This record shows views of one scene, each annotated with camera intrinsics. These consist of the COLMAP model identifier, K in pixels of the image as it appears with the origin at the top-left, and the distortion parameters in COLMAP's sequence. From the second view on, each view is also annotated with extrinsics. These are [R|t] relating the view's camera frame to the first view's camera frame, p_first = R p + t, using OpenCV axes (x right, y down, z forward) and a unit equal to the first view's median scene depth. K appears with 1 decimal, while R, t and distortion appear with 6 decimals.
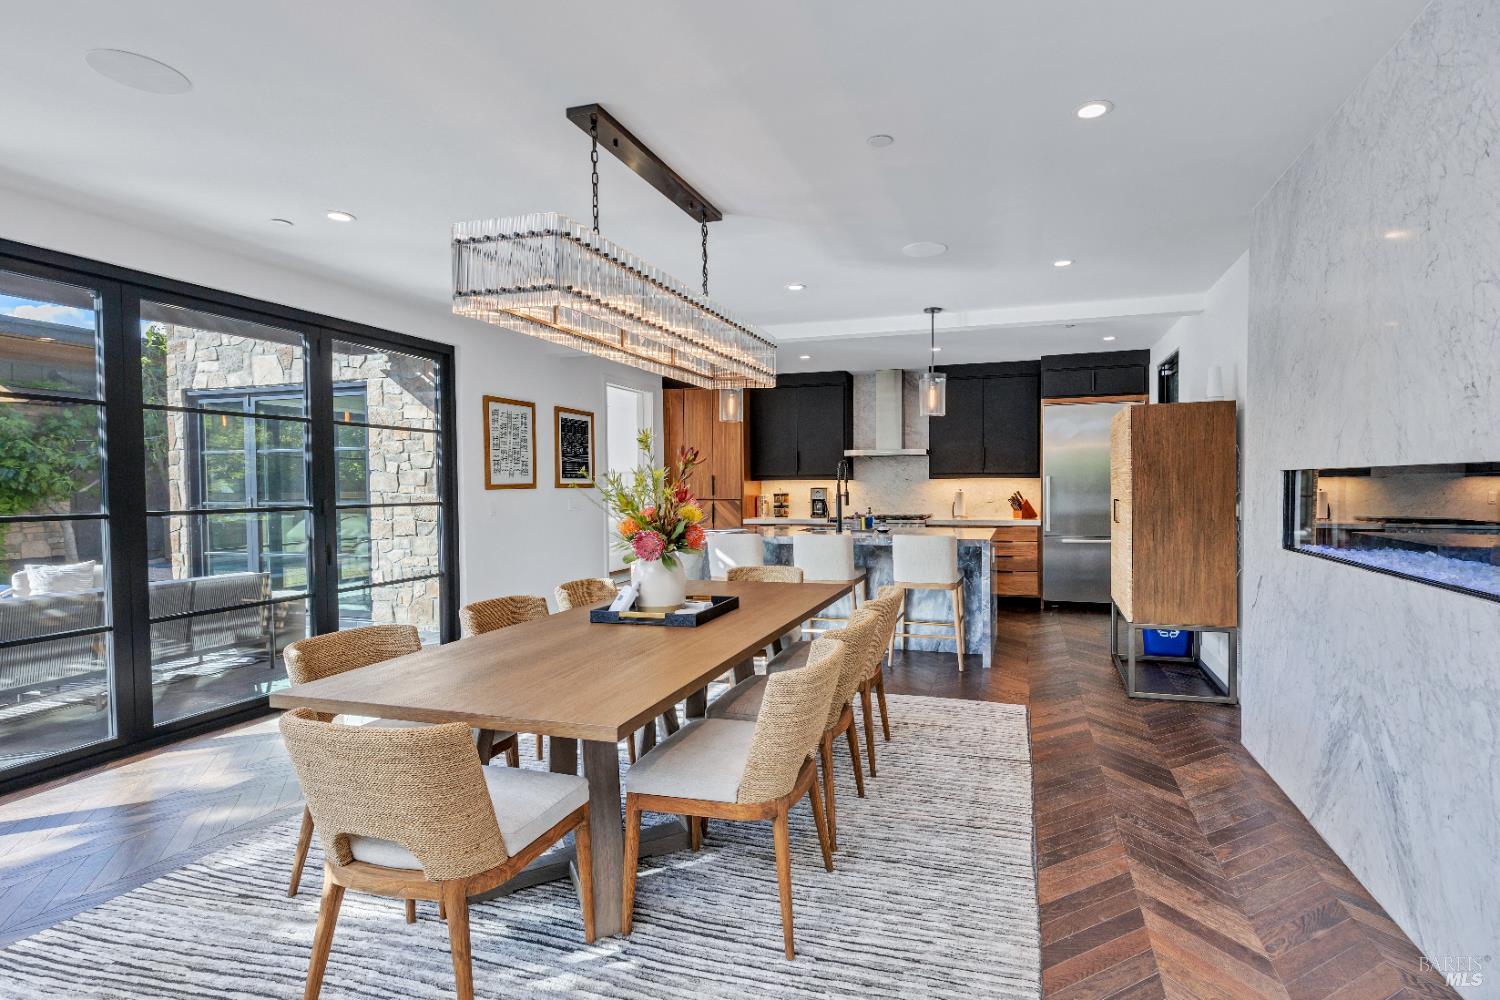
lens RADIAL K [[712.3, 0, 807.3], [0, 712.3, 503.9], [0, 0, 1]] dist [0.011770, -0.002898]
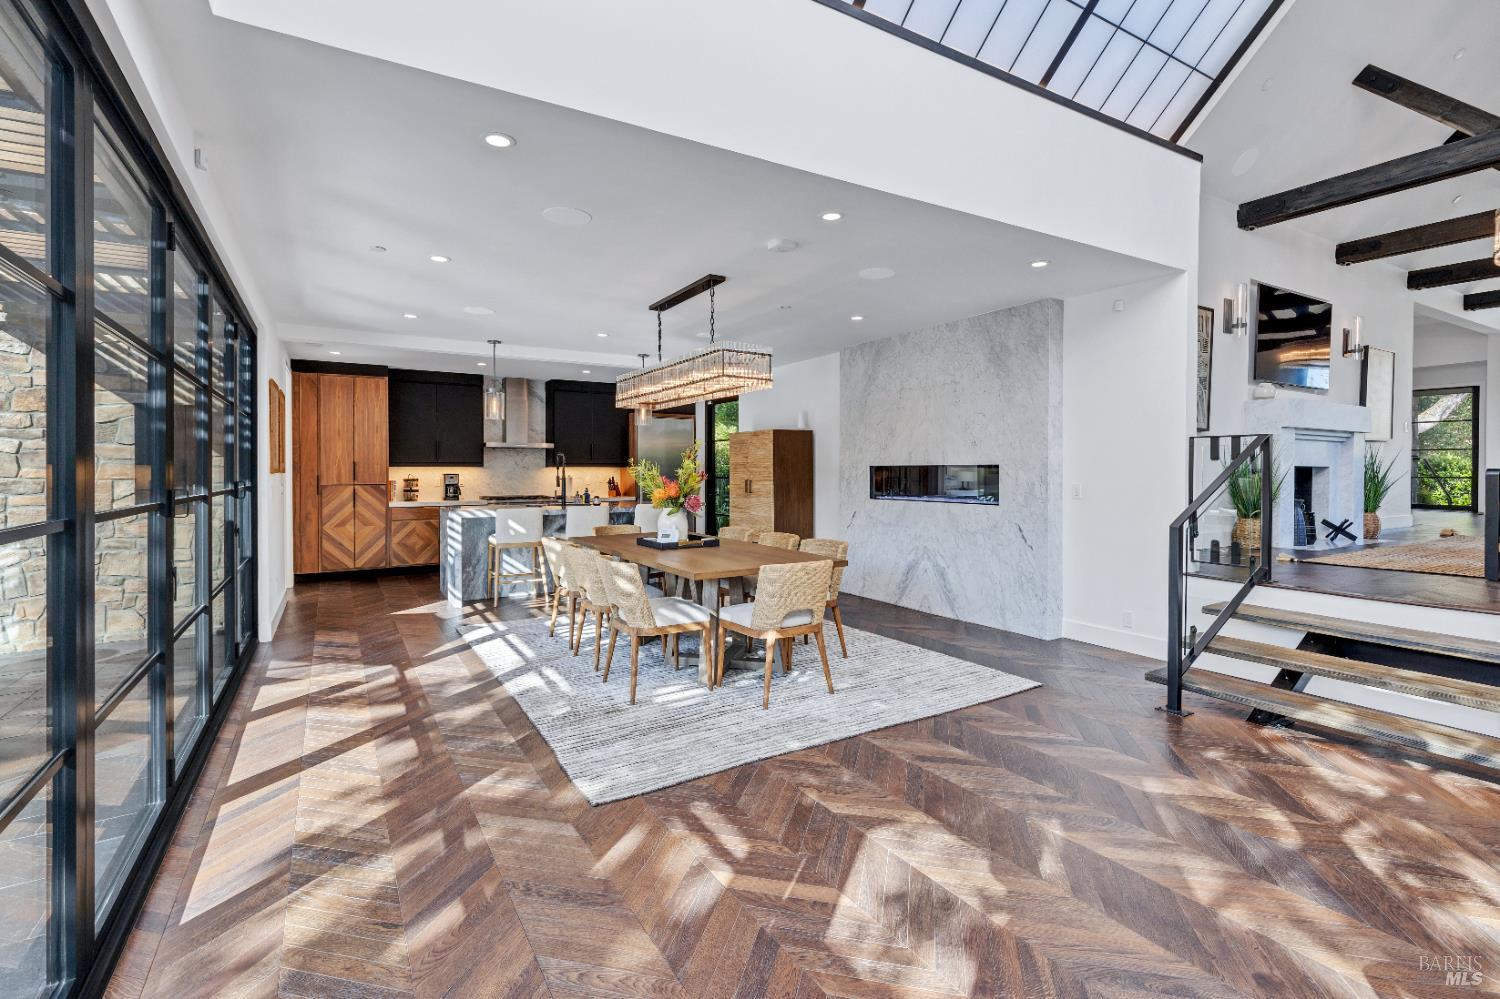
lens RADIAL K [[712.3, 0, 757.6], [0, 712.3, 467.8], [0, 0, 1]] dist [0.011770, -0.002898]
pose [[0.666135, 0.009171, 0.745775, -0.580669], [0.016647, 0.999492, -0.027161, 0.008151], [-0.745646, 0.030508, 0.665644, -0.124686]]
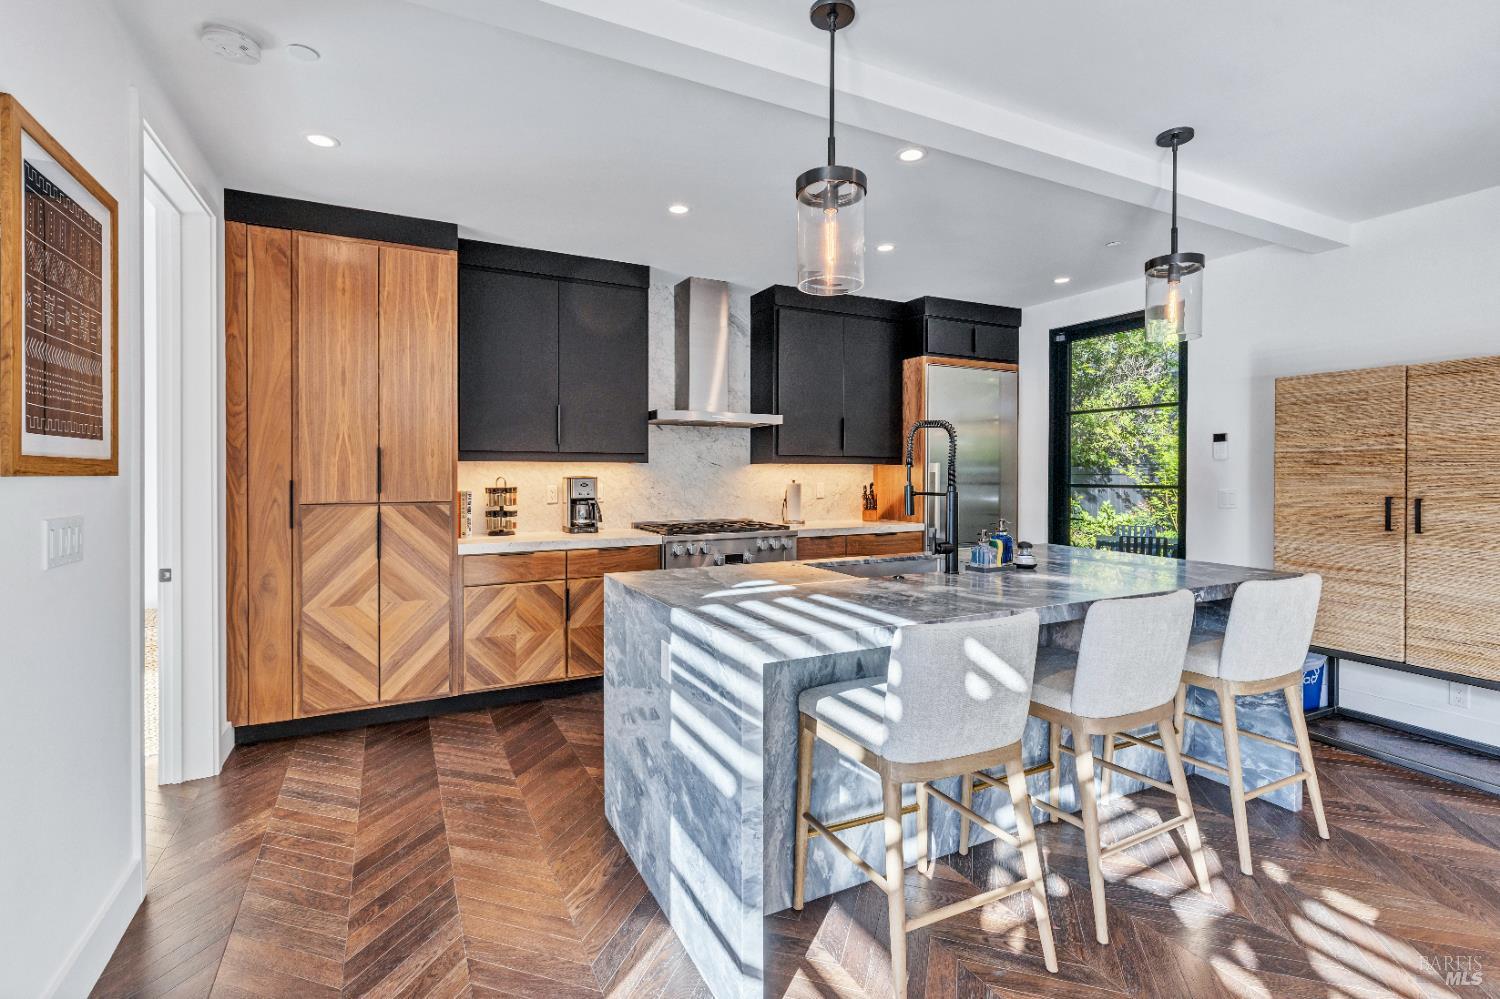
lens RADIAL K [[712.3, 0, 743.4], [0, 712.3, 471.2], [0, 0, 1]] dist [0.011770, -0.002898]
pose [[0.714006, 0.010529, 0.700060, -0.311228], [0.011745, 0.999566, -0.027013, -0.012539], [-0.700041, 0.027510, 0.713573, 0.626338]]
